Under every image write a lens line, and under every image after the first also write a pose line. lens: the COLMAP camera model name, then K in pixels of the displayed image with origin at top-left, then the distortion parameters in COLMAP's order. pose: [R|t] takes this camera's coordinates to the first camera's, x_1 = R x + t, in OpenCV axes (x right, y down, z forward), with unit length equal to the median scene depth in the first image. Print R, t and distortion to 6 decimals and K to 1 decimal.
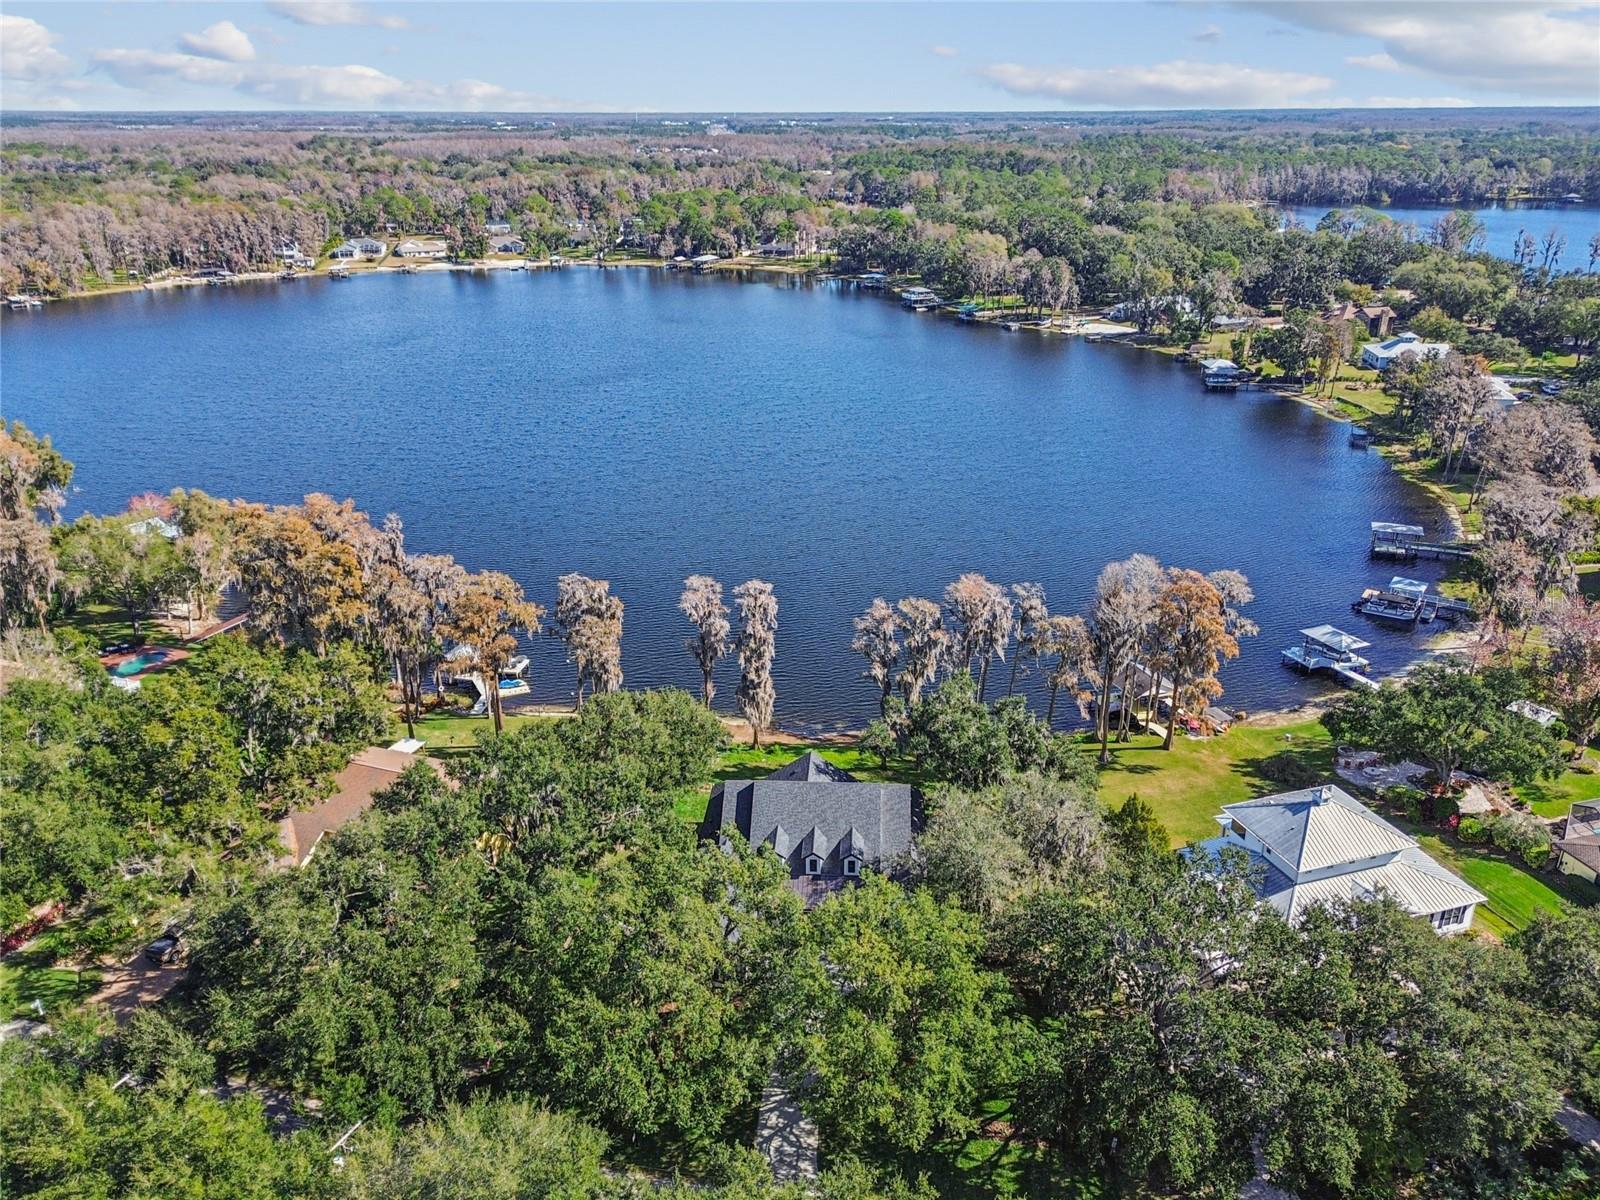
lens RADIAL K [[1163.5, 0, 828.2], [0, 1163.5, 602.9], [0, 0, 1]] dist [0.064172, -0.055391]
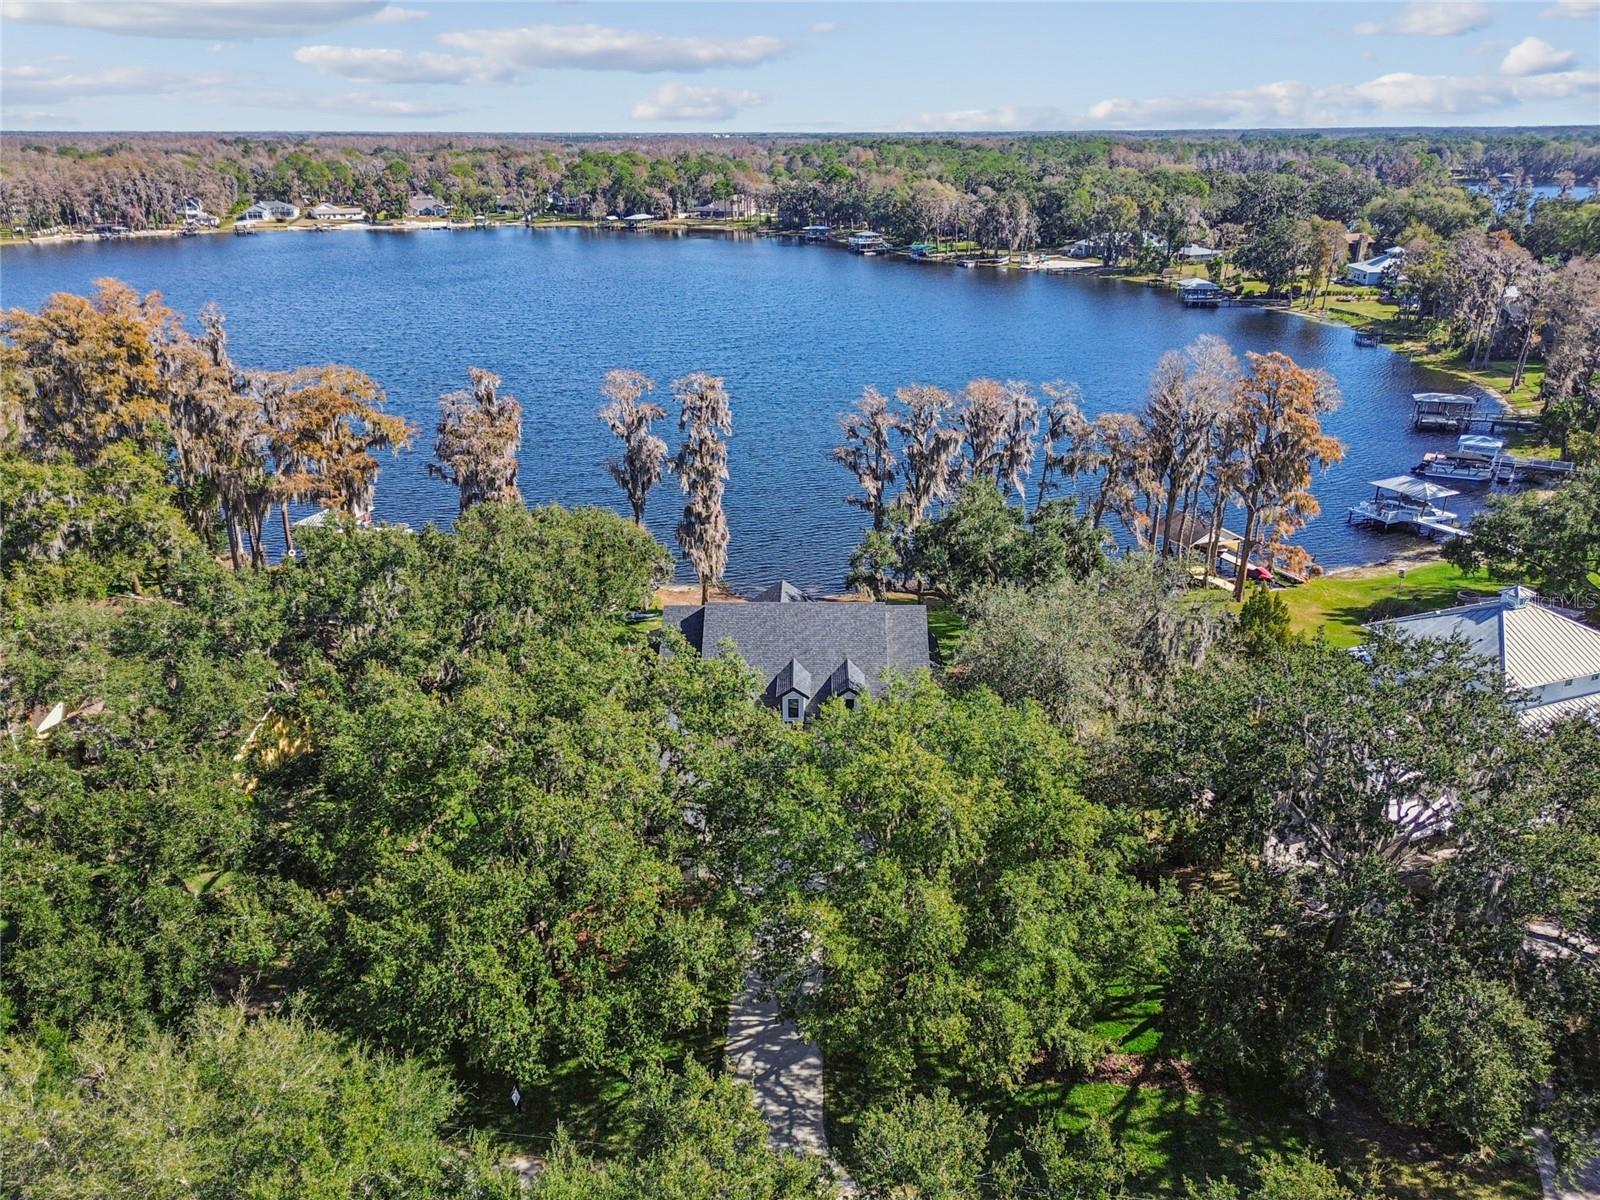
lens RADIAL K [[1163.5, 0, 813.7], [0, 1163.5, 589.4], [0, 0, 1]] dist [0.064172, -0.055391]
pose [[0.999169, -0.016176, 0.037423, -0.009655], [0.016768, 0.999738, -0.015579, 0.062994], [-0.037161, 0.016193, 0.999178, 0.119362]]
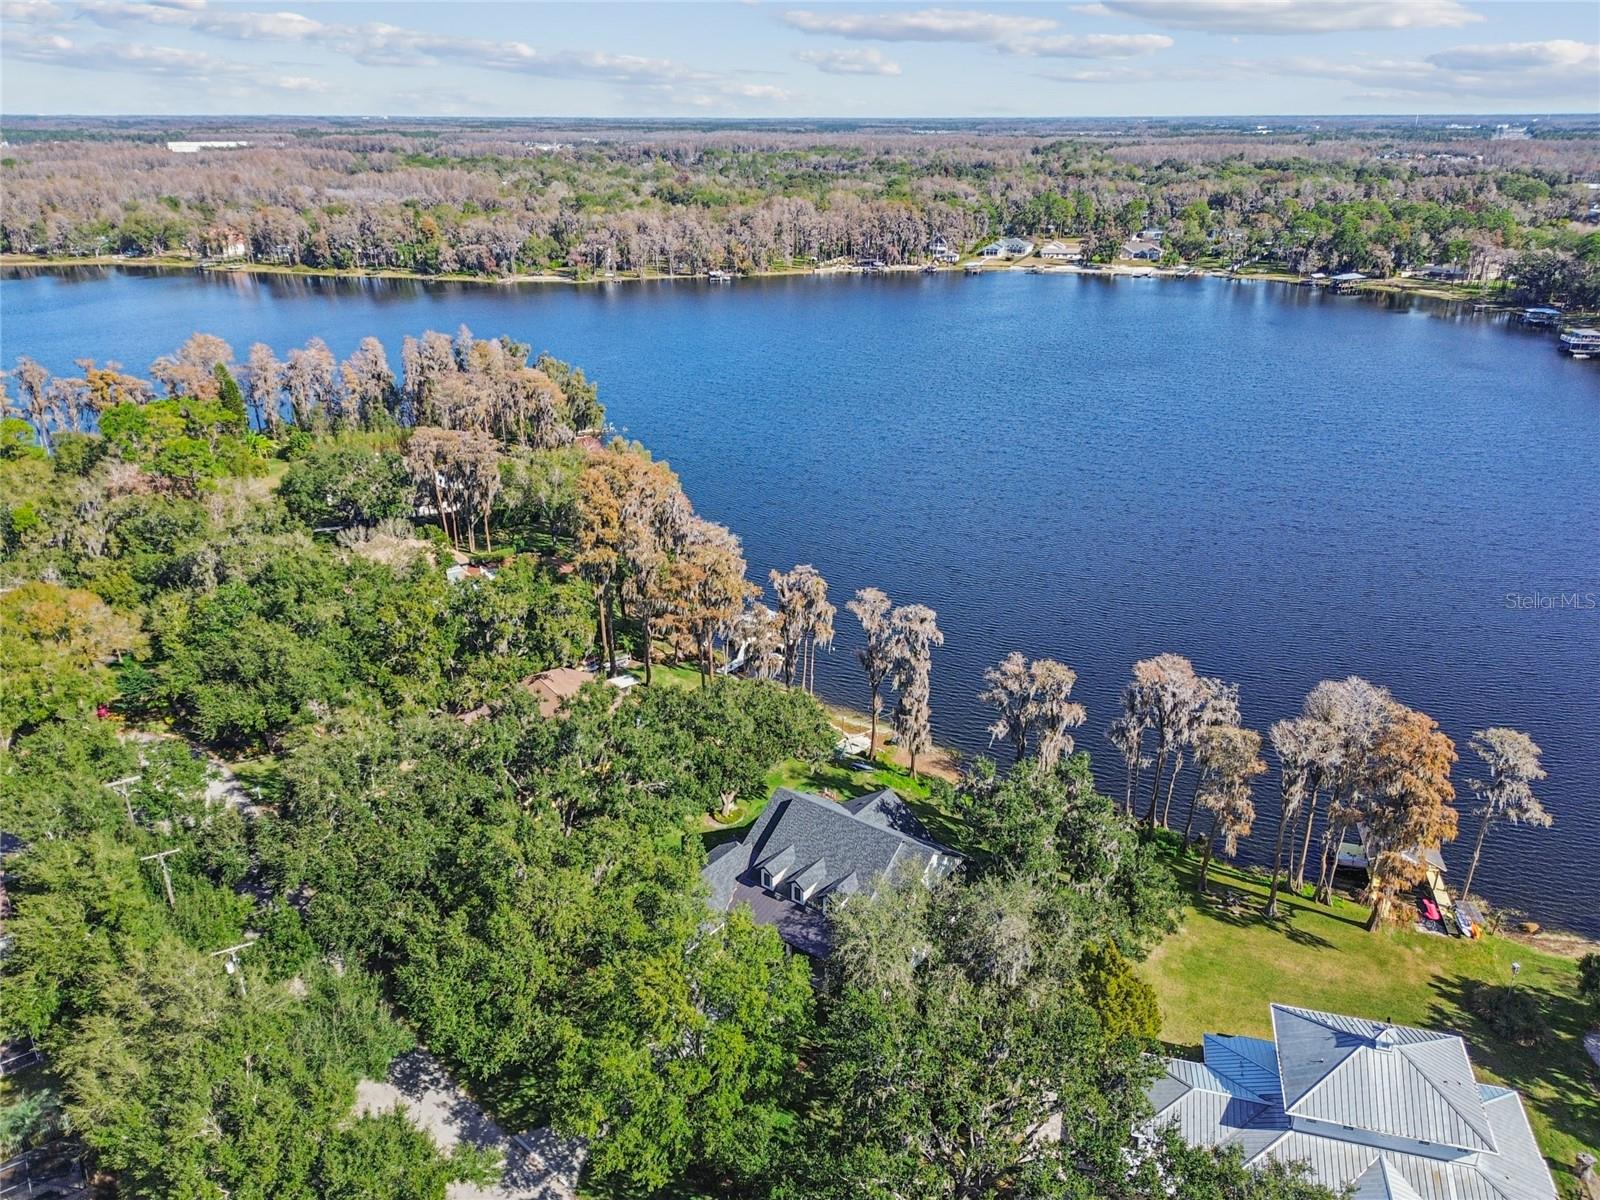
lens RADIAL K [[1163.5, 0, 813.2], [0, 1163.5, 601.7], [0, 0, 1]] dist [0.064172, -0.055391]
pose [[0.834155, 0.214518, -0.508102, 0.168442], [-0.216623, 0.974656, 0.055863, -0.027321], [0.507208, 0.063468, 0.859483, 0.055785]]
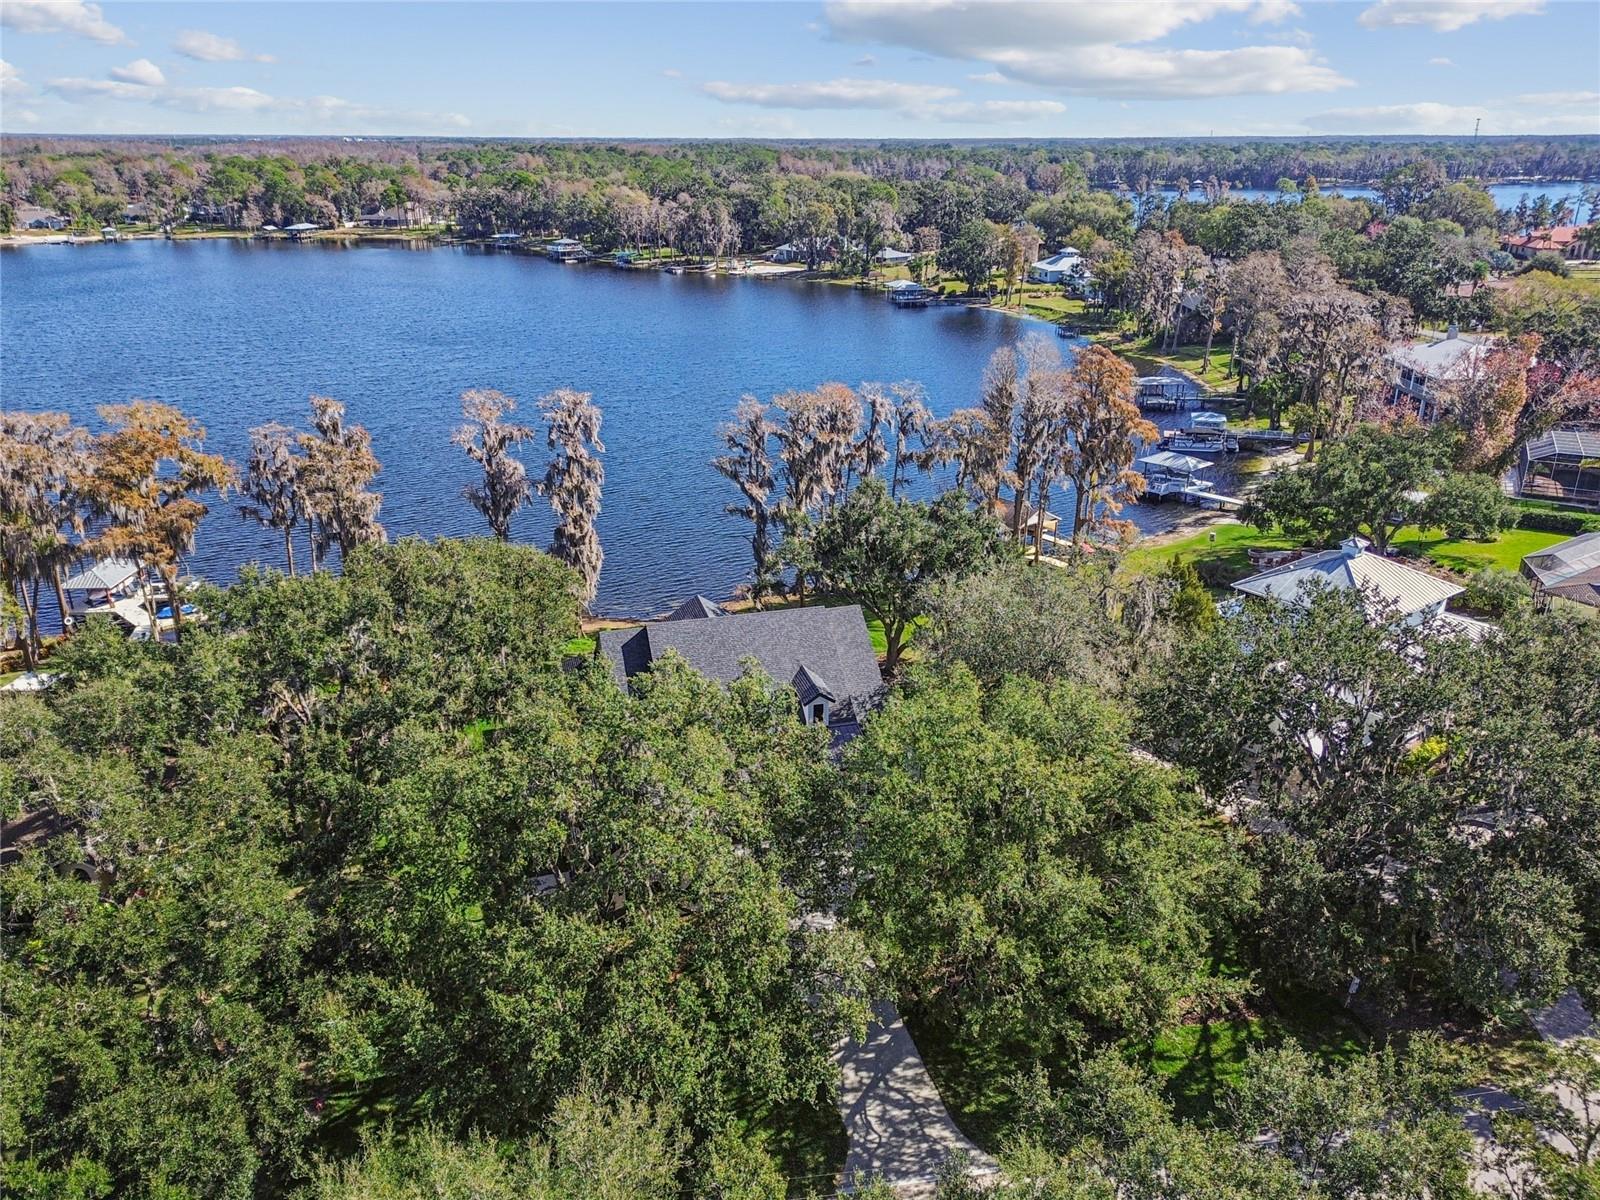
lens RADIAL K [[1163.5, 0, 811.8], [0, 1163.5, 588.2], [0, 0, 1]] dist [0.064172, -0.055391]
pose [[0.951037, -0.109190, 0.289149, -0.066210], [0.115365, 0.993314, -0.004345, 0.058613], [-0.286741, 0.037490, 0.957274, 0.128338]]
